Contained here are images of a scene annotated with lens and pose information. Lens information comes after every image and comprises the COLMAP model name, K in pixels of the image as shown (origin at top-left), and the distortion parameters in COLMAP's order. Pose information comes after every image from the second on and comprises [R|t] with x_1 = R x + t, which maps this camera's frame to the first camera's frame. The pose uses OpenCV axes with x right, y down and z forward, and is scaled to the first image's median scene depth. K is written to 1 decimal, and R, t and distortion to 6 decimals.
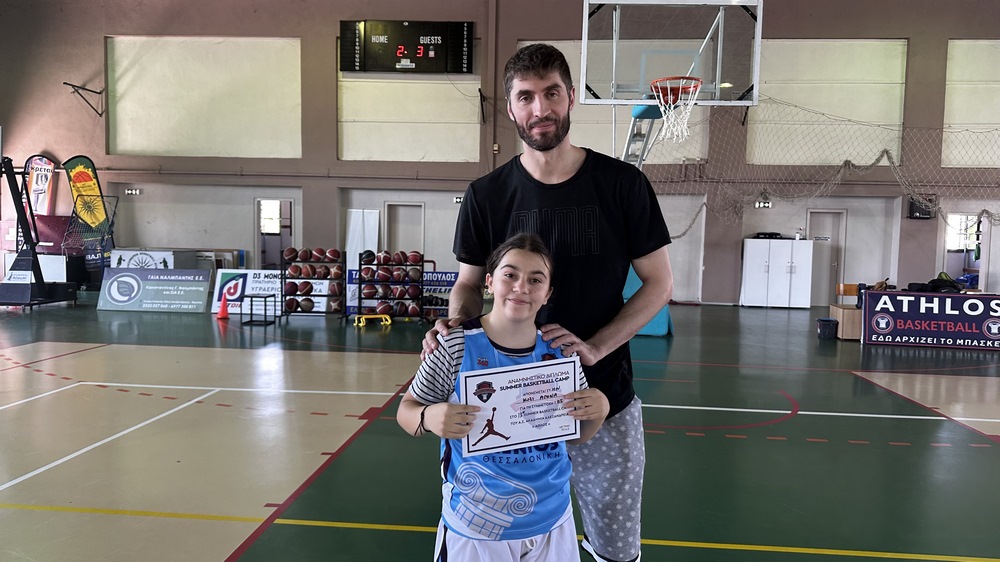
lens RADIAL K [[732.6, 0, 503.0], [0, 732.6, 274.3], [0, 0, 1]] dist [0.064576, -0.094015]
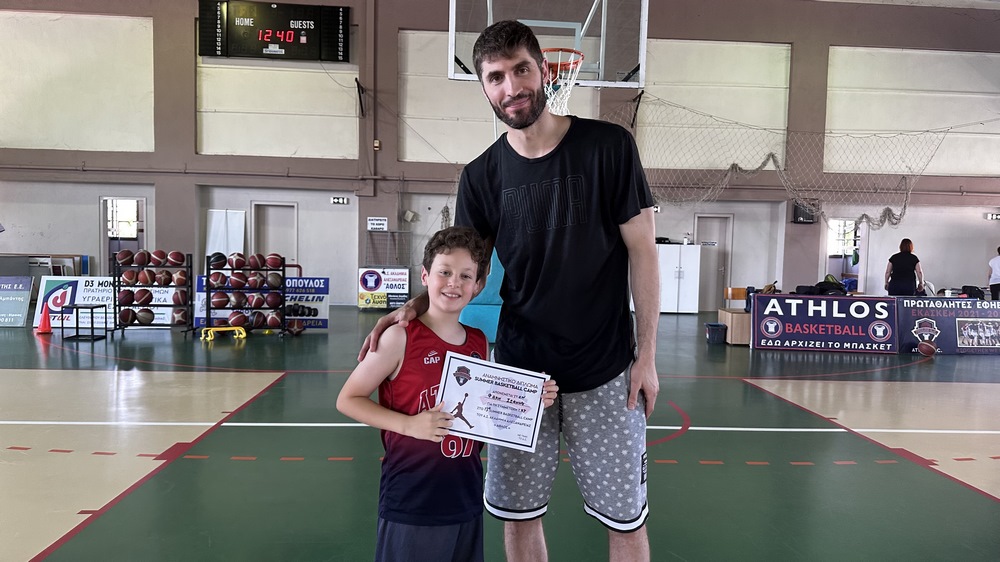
lens RADIAL K [[734.8, 0, 504.5], [0, 734.8, 281.7], [0, 0, 1]] dist [0.045802, -0.059165]
pose [[0.990700, -0.006003, 0.135929, 0.025995], [0.006451, 0.999975, -0.002857, 0.004883], [-0.135909, 0.003707, 0.990714, 0.065880]]
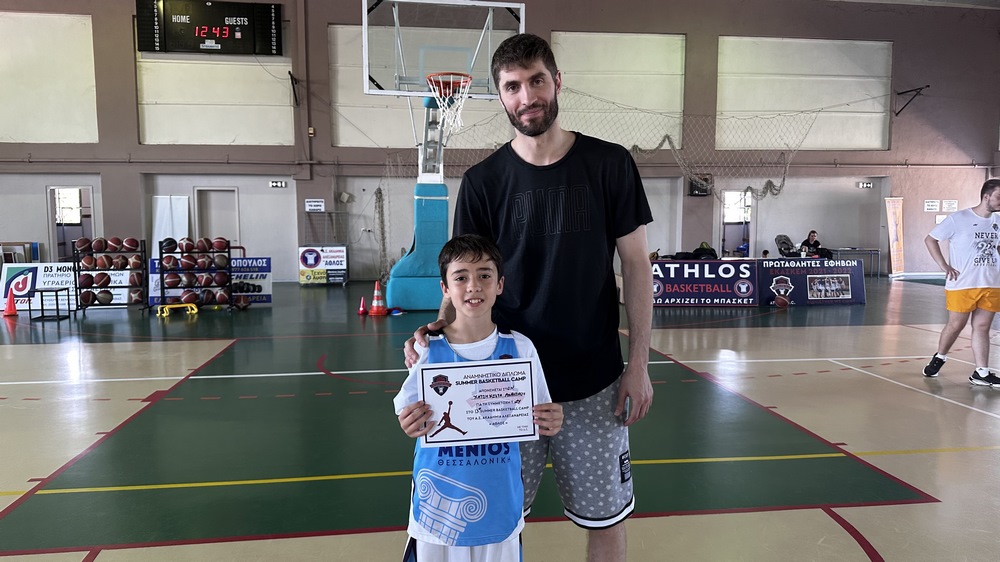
lens RADIAL K [[735.5, 0, 504.2], [0, 735.5, 276.1], [0, 0, 1]] dist [0.039990, -0.046985]
pose [[0.977781, -0.042100, 0.205358, 0.036796], [0.036589, 0.998863, 0.030558, 0.002958], [-0.206411, -0.022365, 0.978210, -0.046449]]
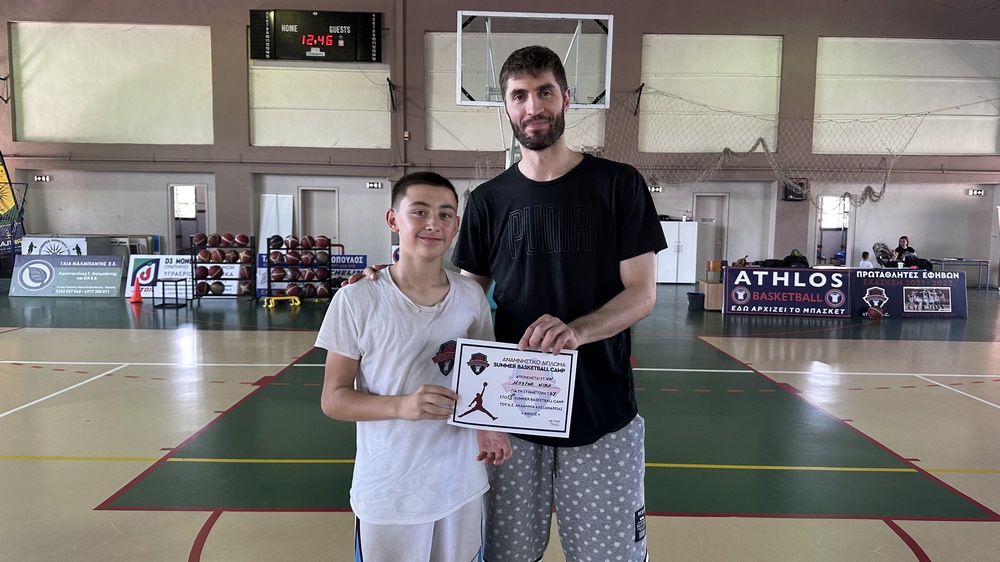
lens RADIAL K [[736.7, 0, 500.7], [0, 736.7, 279.2], [0, 0, 1]] dist [0.044767, -0.055002]
pose [[0.996332, -0.015651, 0.084127, 0.037015], [0.012895, 0.999365, 0.033206, -0.000727], [-0.084594, -0.032000, 0.995902, -0.069750]]
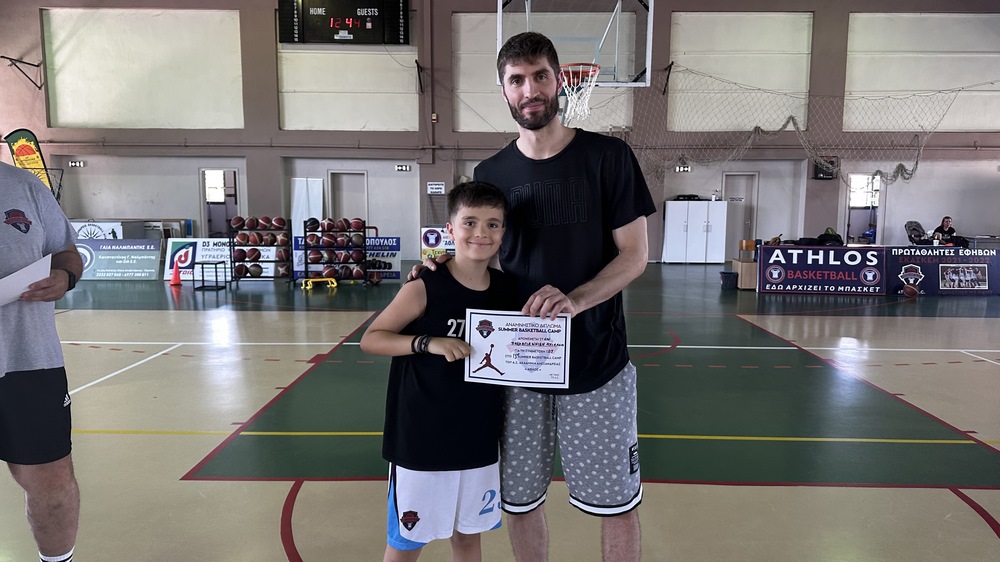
lens RADIAL K [[734.8, 0, 504.5], [0, 734.8, 281.7], [0, 0, 1]] dist [0.045802, -0.059165]
pose [[0.997540, -0.024578, 0.065645, 0.017407], [0.020669, 0.998010, 0.059576, 0.001283], [-0.066979, -0.058072, 0.996063, -0.072714]]
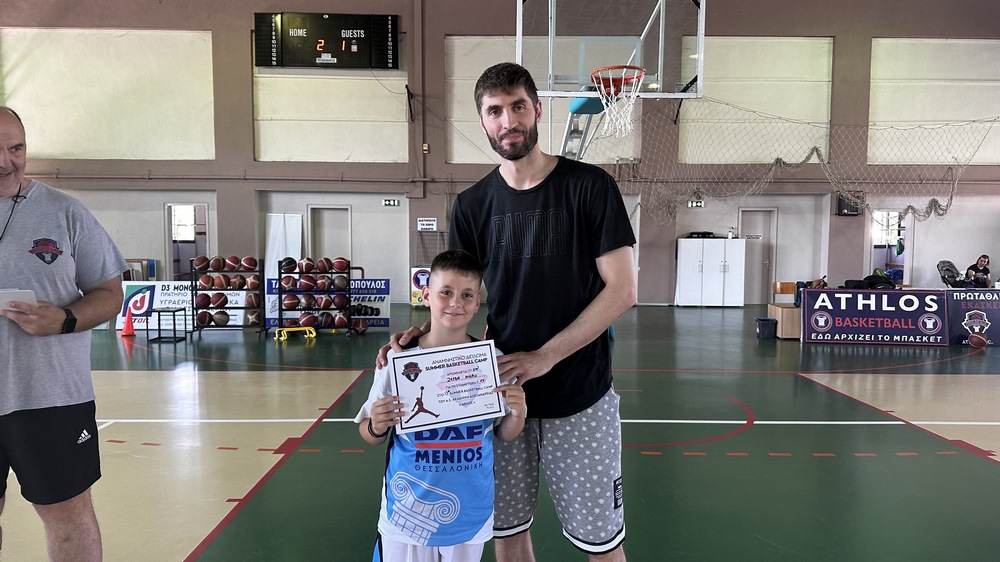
lens RADIAL K [[732.8, 0, 502.6], [0, 732.8, 282.3], [0, 0, 1]] dist [0.048519, -0.057723]
pose [[0.995557, -0.022449, 0.091445, -0.000824], [0.021763, 0.999727, 0.008489, -0.002797], [-0.091611, -0.006461, 0.995774, 0.040627]]
